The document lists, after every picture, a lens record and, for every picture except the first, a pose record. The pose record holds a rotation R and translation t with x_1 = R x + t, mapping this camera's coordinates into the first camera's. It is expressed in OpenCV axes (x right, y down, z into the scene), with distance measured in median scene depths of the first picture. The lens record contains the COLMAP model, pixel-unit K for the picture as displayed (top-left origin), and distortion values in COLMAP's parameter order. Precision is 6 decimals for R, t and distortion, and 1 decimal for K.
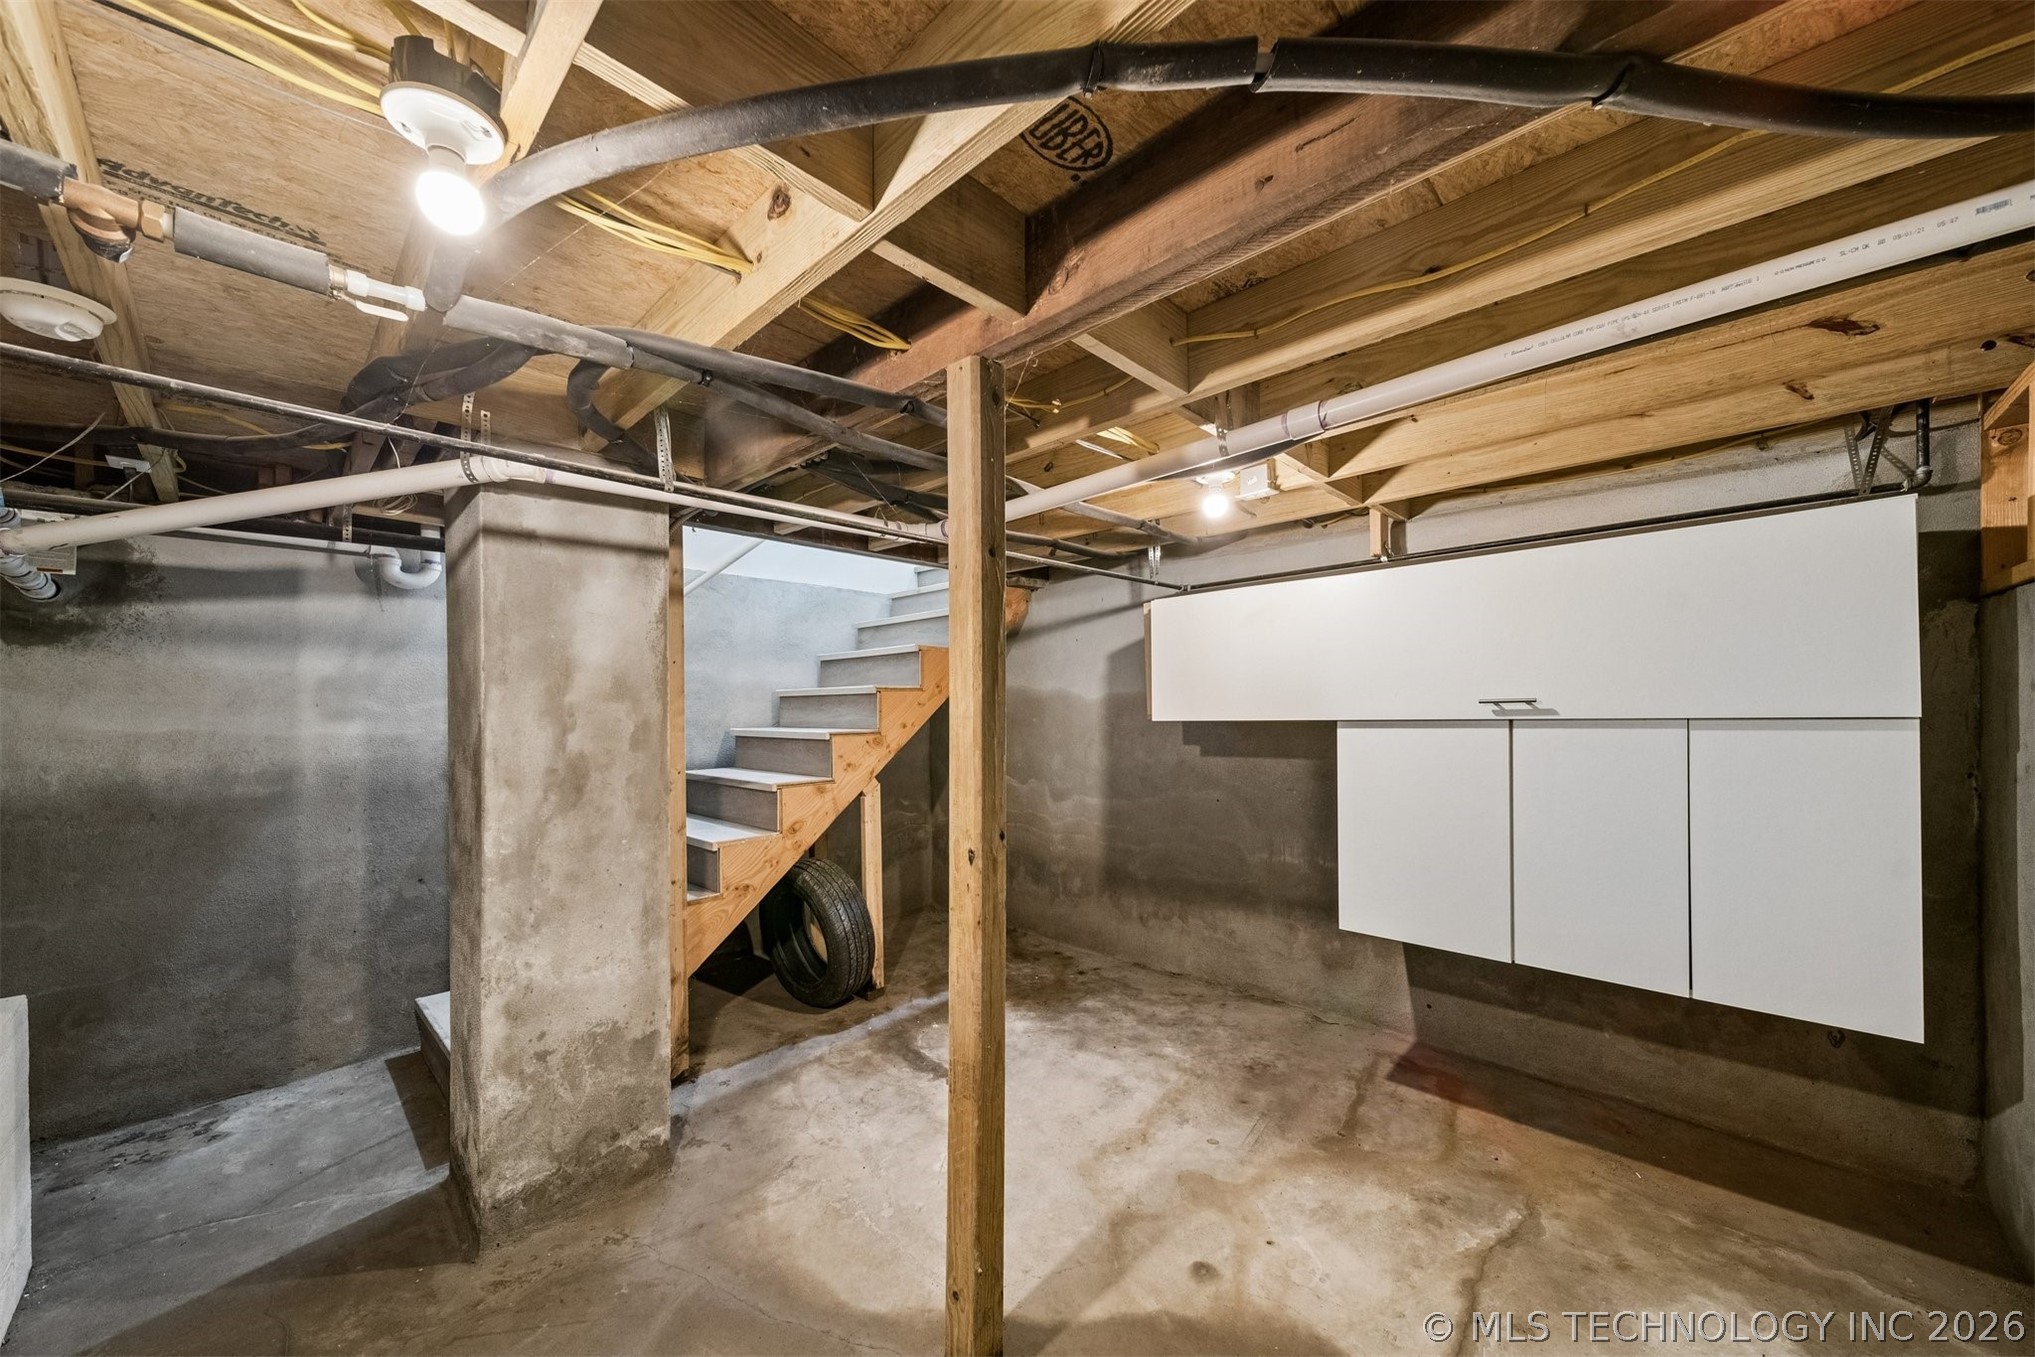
lens RADIAL K [[717.7, 0, 1026.2], [0, 717.7, 687.1], [0, 0, 1]] dist [0.000926, 0.000025]
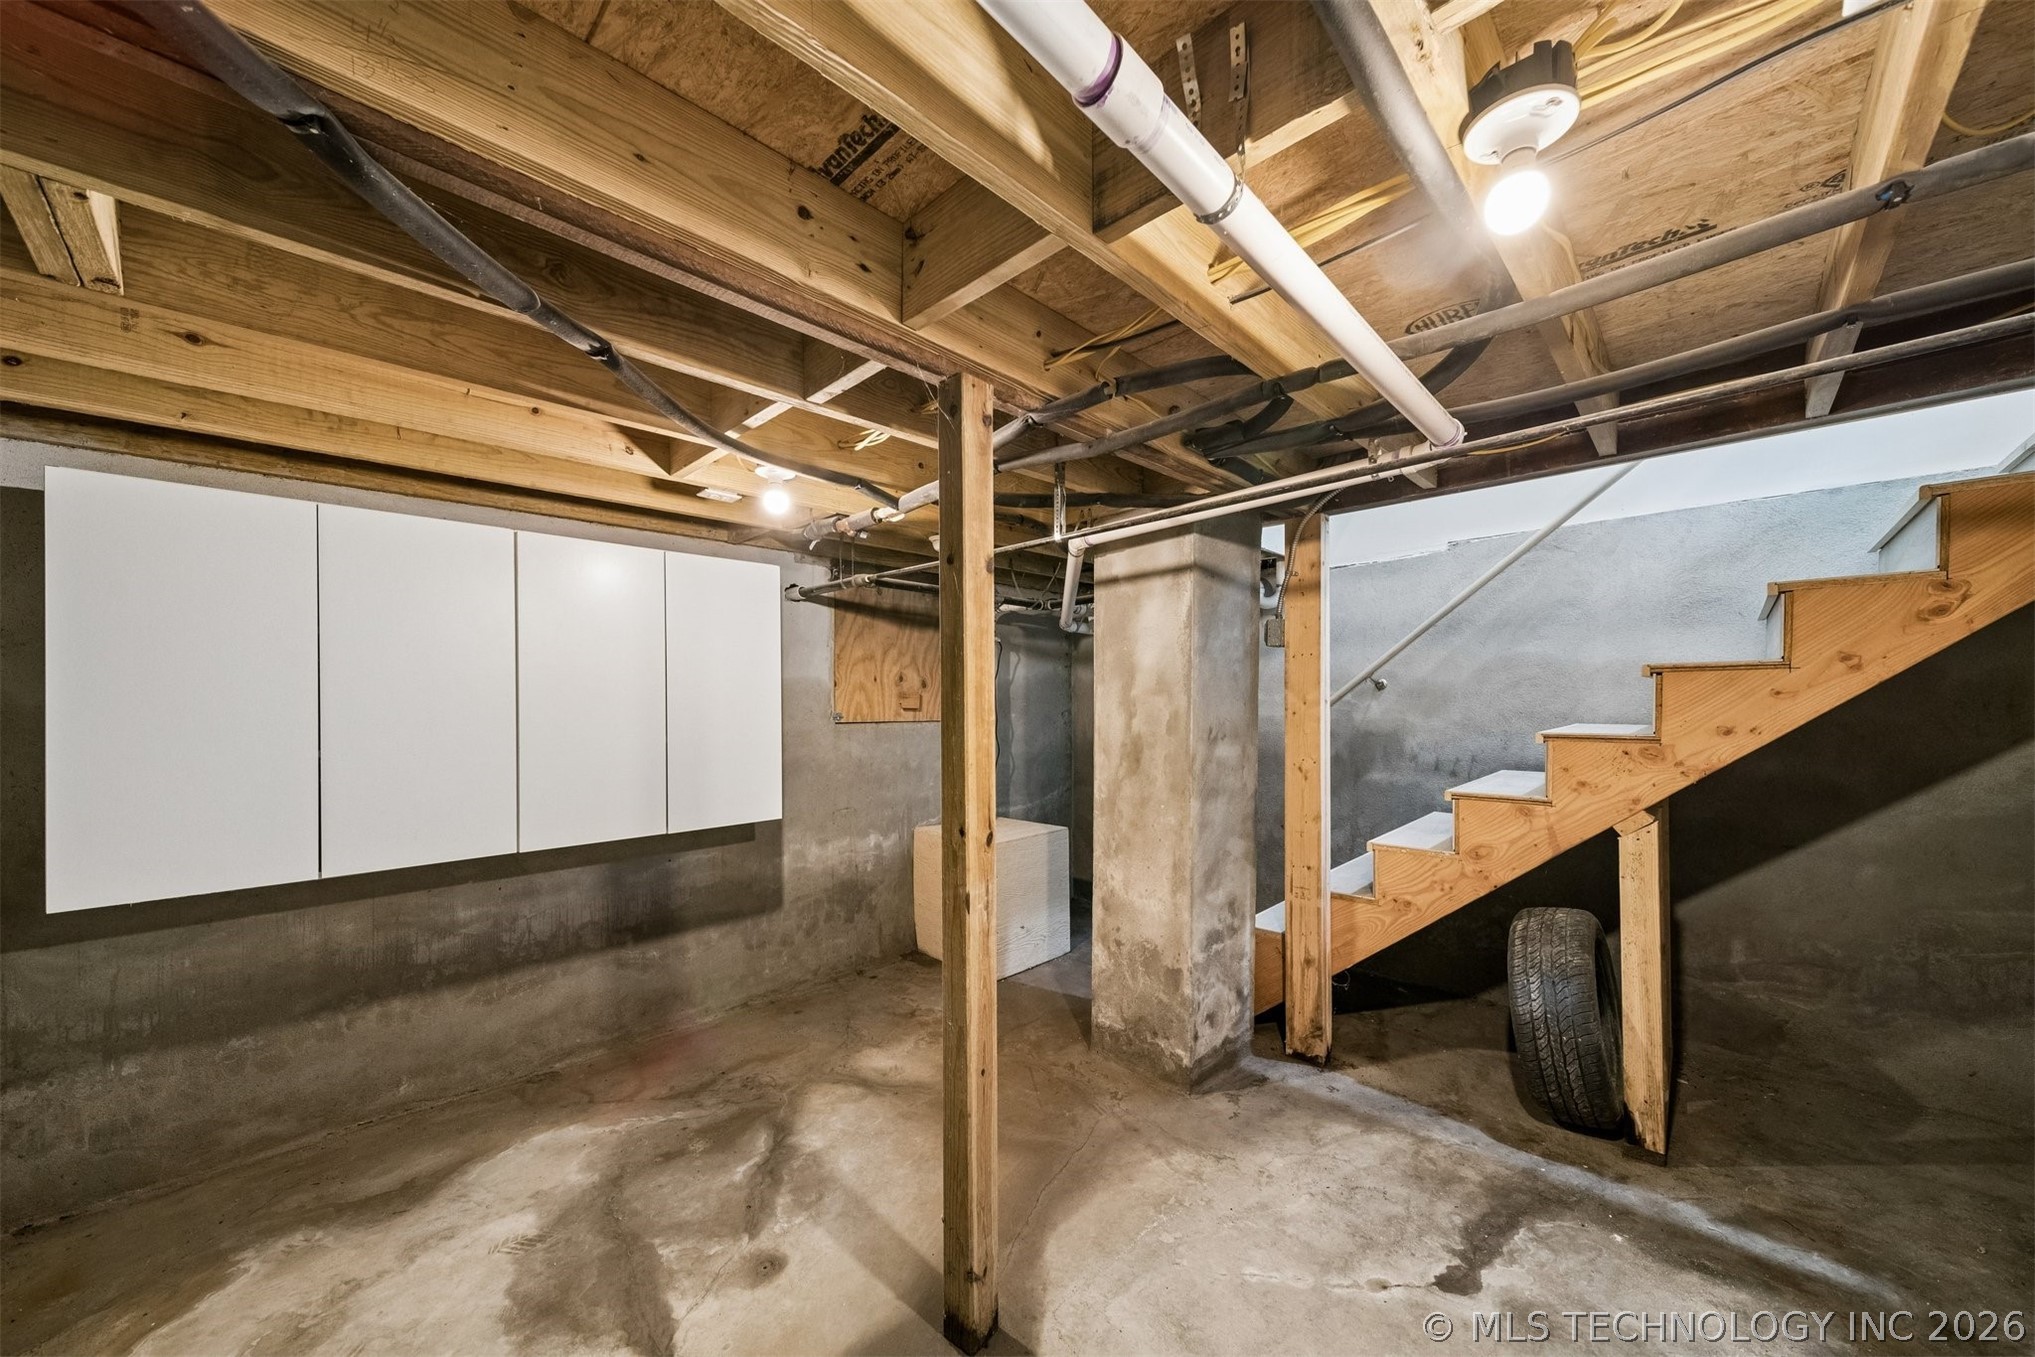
lens RADIAL K [[717.7, 0, 1026.2], [0, 717.7, 687.1], [0, 0, 1]] dist [0.000926, 0.000025]
pose [[-0.013614, -0.008168, -0.999874, 0.562685], [0.033391, 0.999405, -0.008619, 0.007433], [0.999350, -0.033504, -0.013333, 0.631653]]
